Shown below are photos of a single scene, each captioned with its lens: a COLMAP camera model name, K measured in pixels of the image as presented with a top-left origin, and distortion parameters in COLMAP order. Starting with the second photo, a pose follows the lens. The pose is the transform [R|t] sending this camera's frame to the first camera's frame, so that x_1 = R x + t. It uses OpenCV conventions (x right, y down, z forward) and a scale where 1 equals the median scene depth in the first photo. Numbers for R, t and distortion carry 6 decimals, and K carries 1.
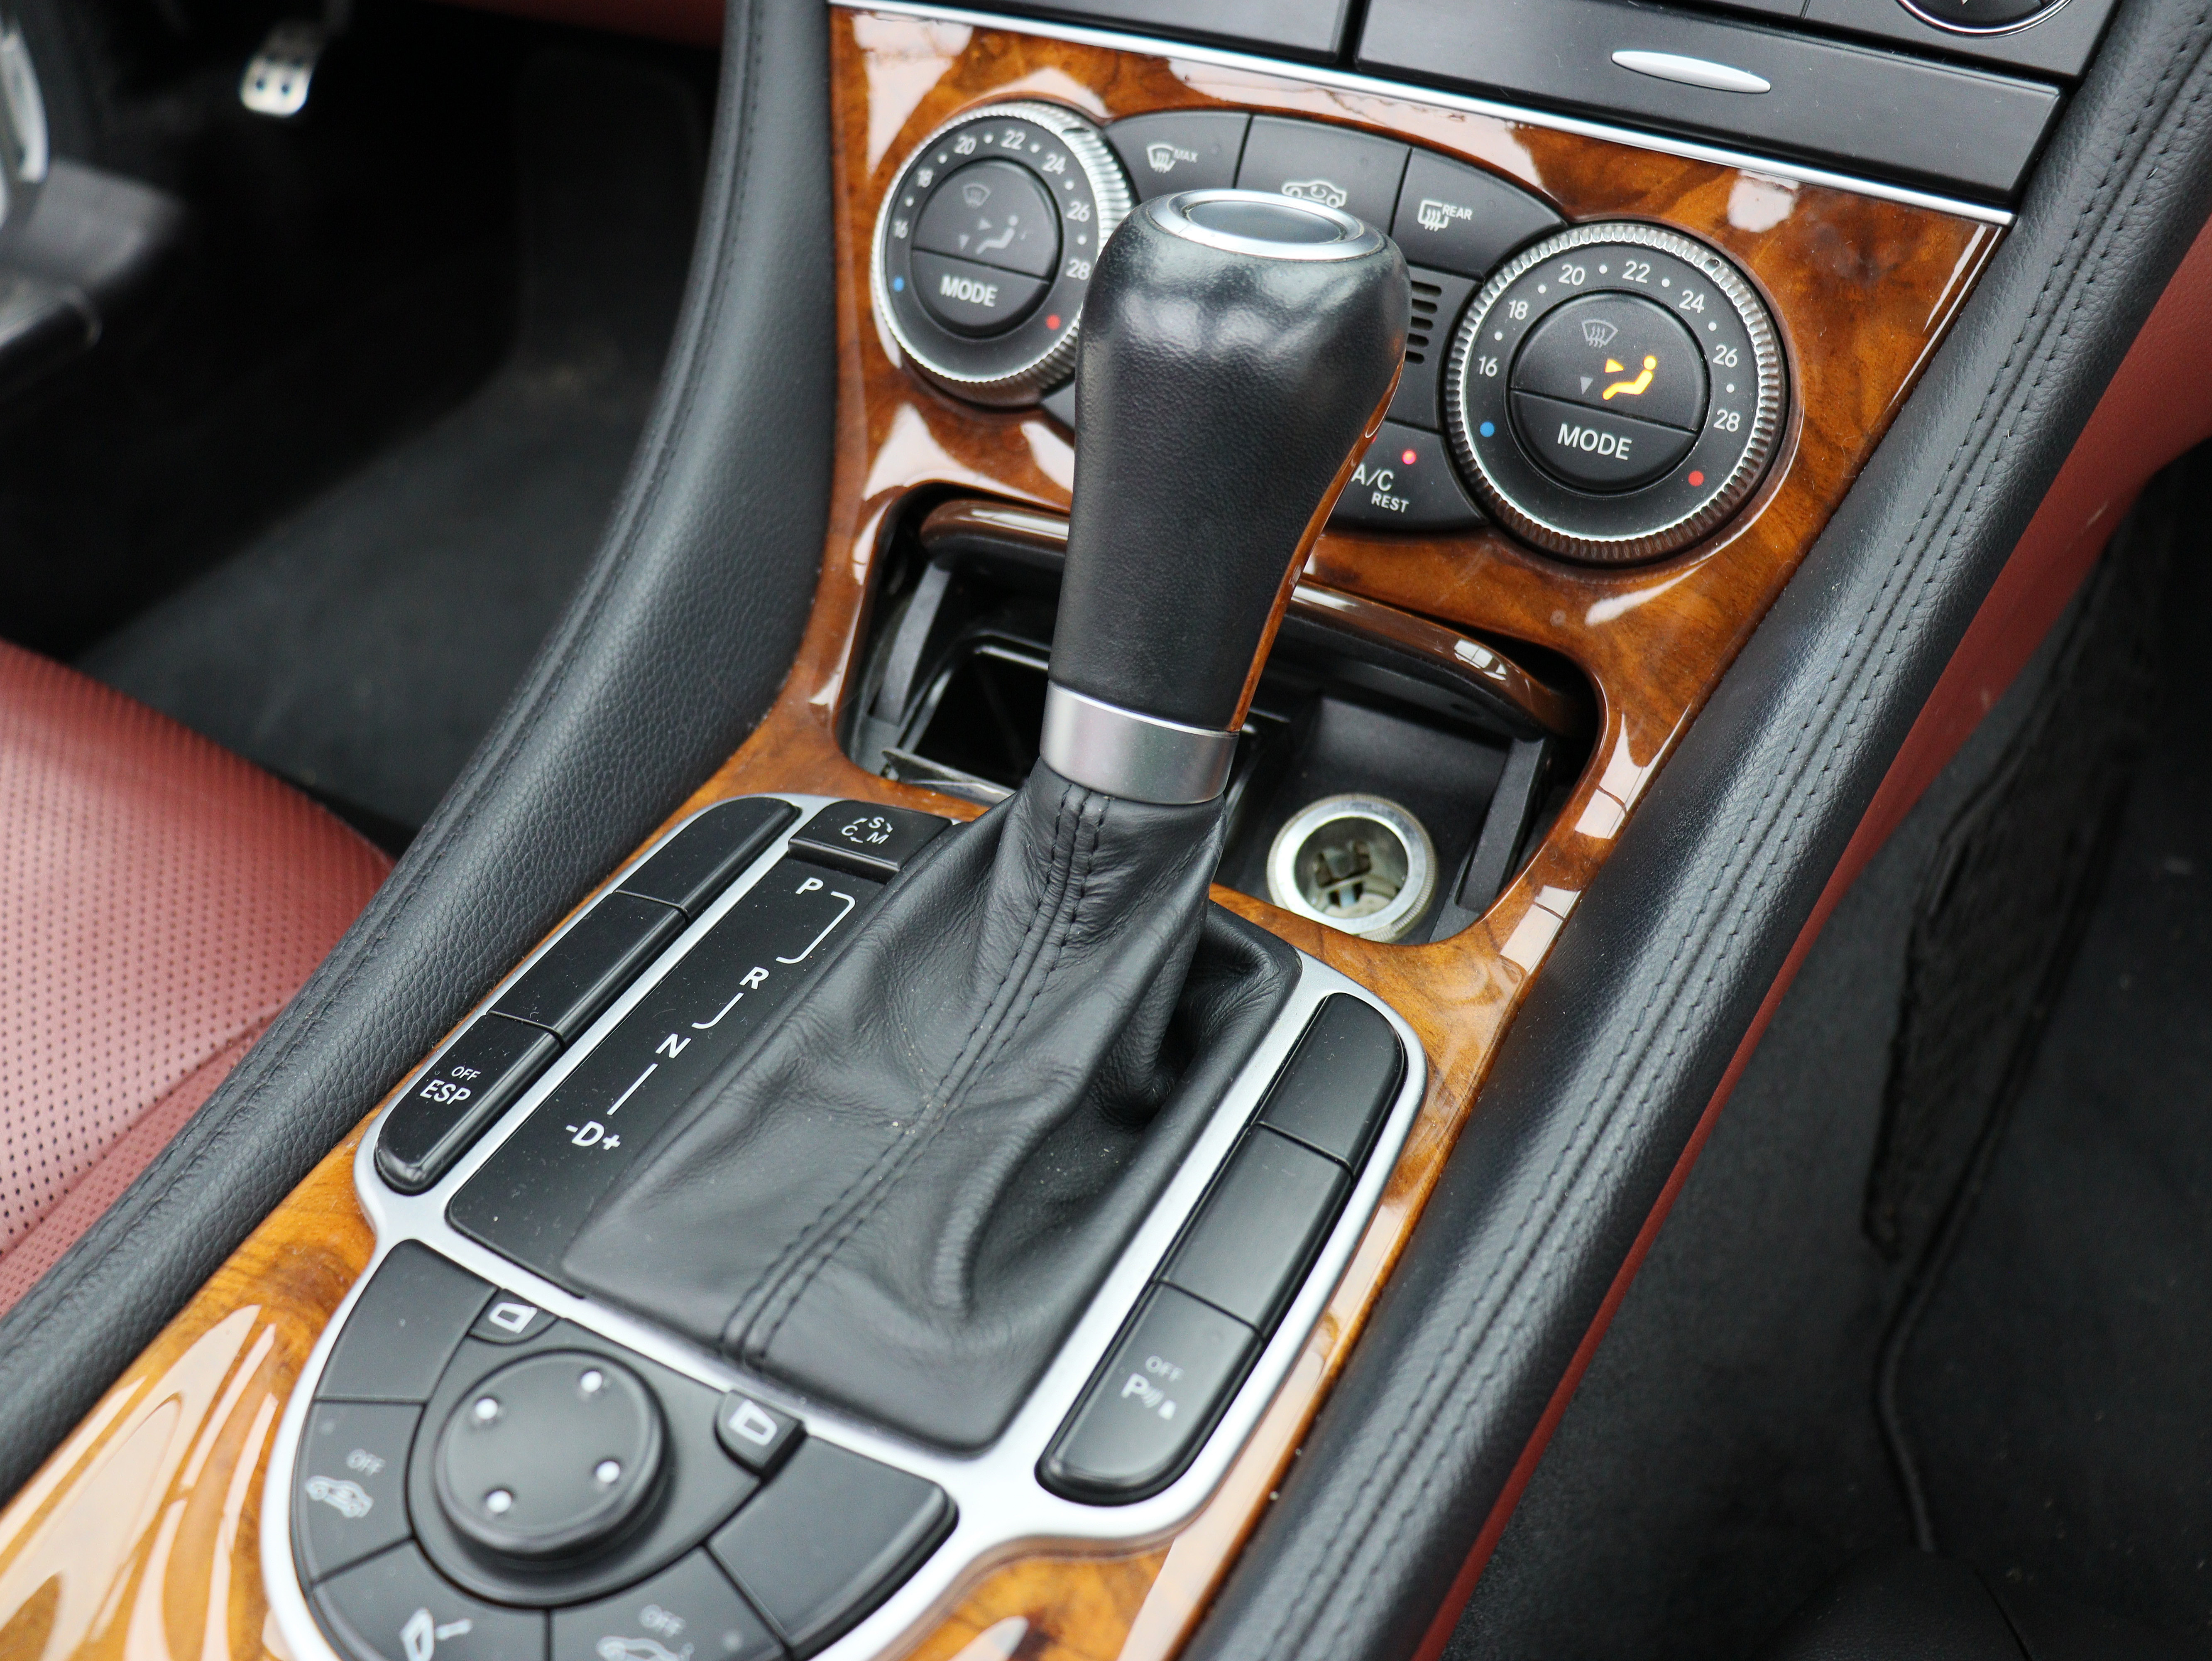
lens RADIAL K [[2003.7, 0, 1161.1], [0, 2003.7, 821.4], [0, 0, 1]] dist [-0.186196, 0.183559]
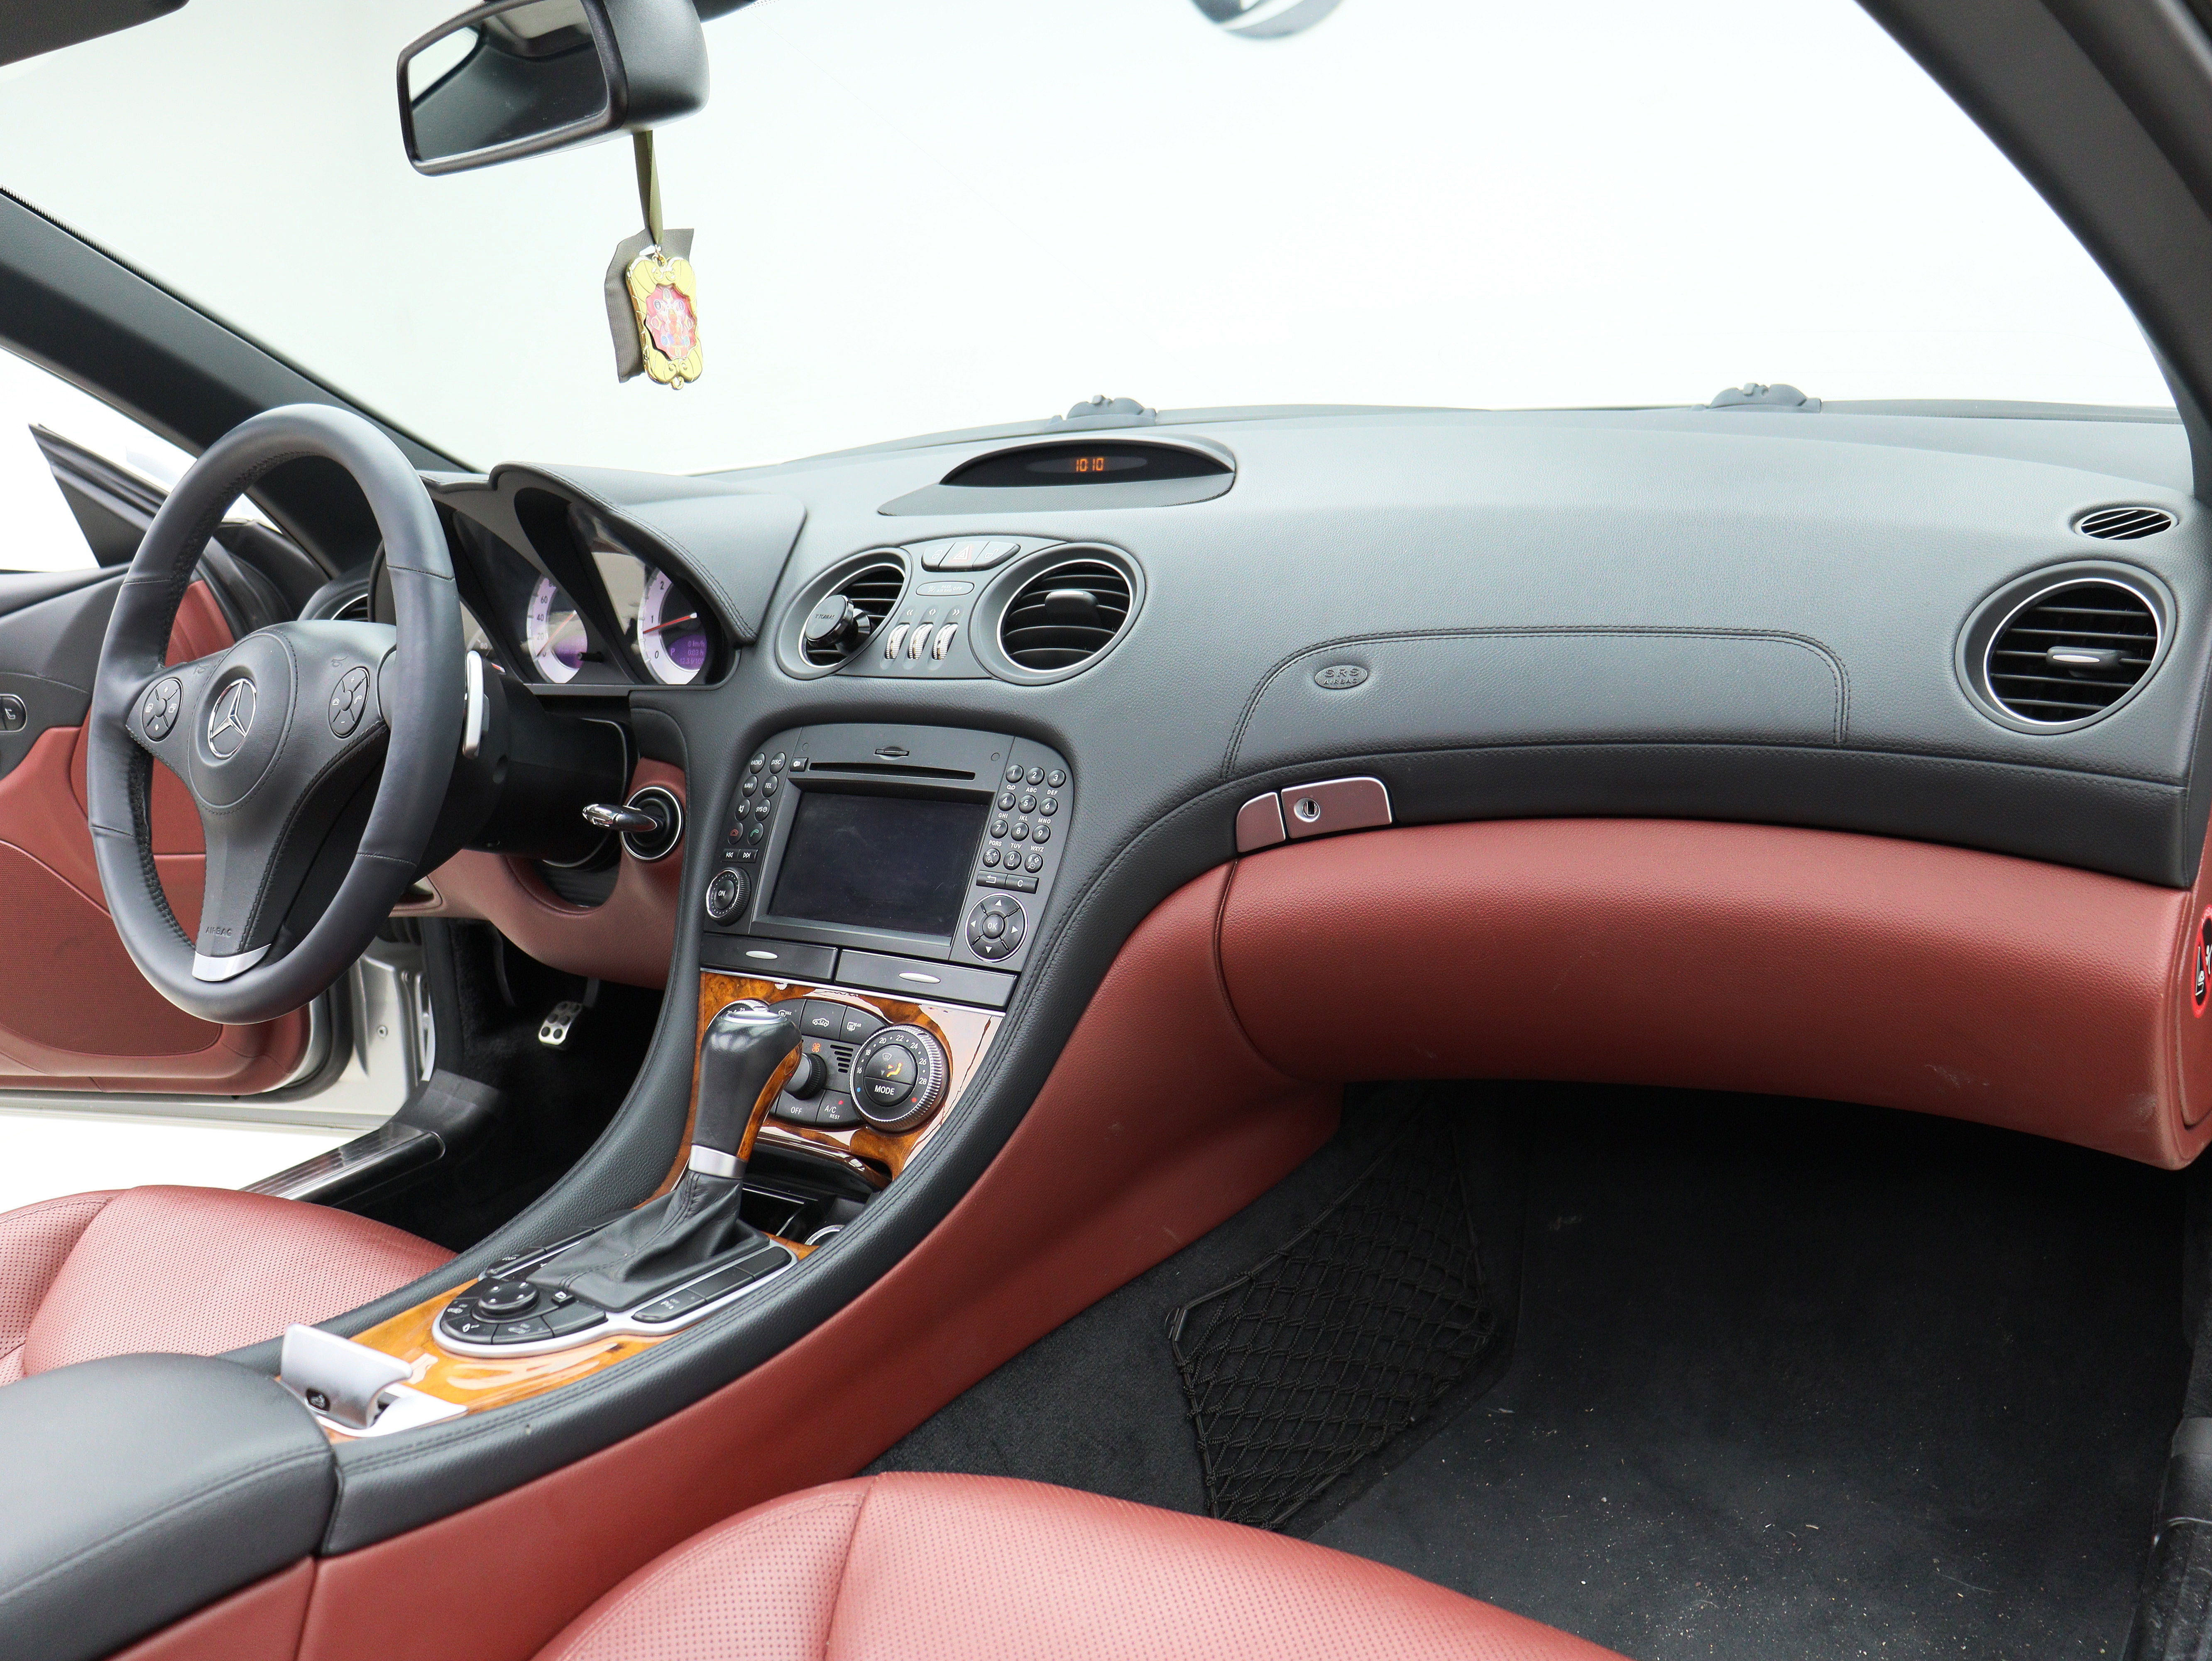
lens RADIAL K [[2003.7, 0, 1161.1], [0, 2003.7, 821.4], [0, 0, 1]] dist [-0.186196, 0.183559]
pose [[0.989413, -0.042956, -0.138626, 1.119339], [-0.028962, 0.877538, -0.478632, 0.943914], [0.142210, 0.477579, 0.867003, -1.908717]]
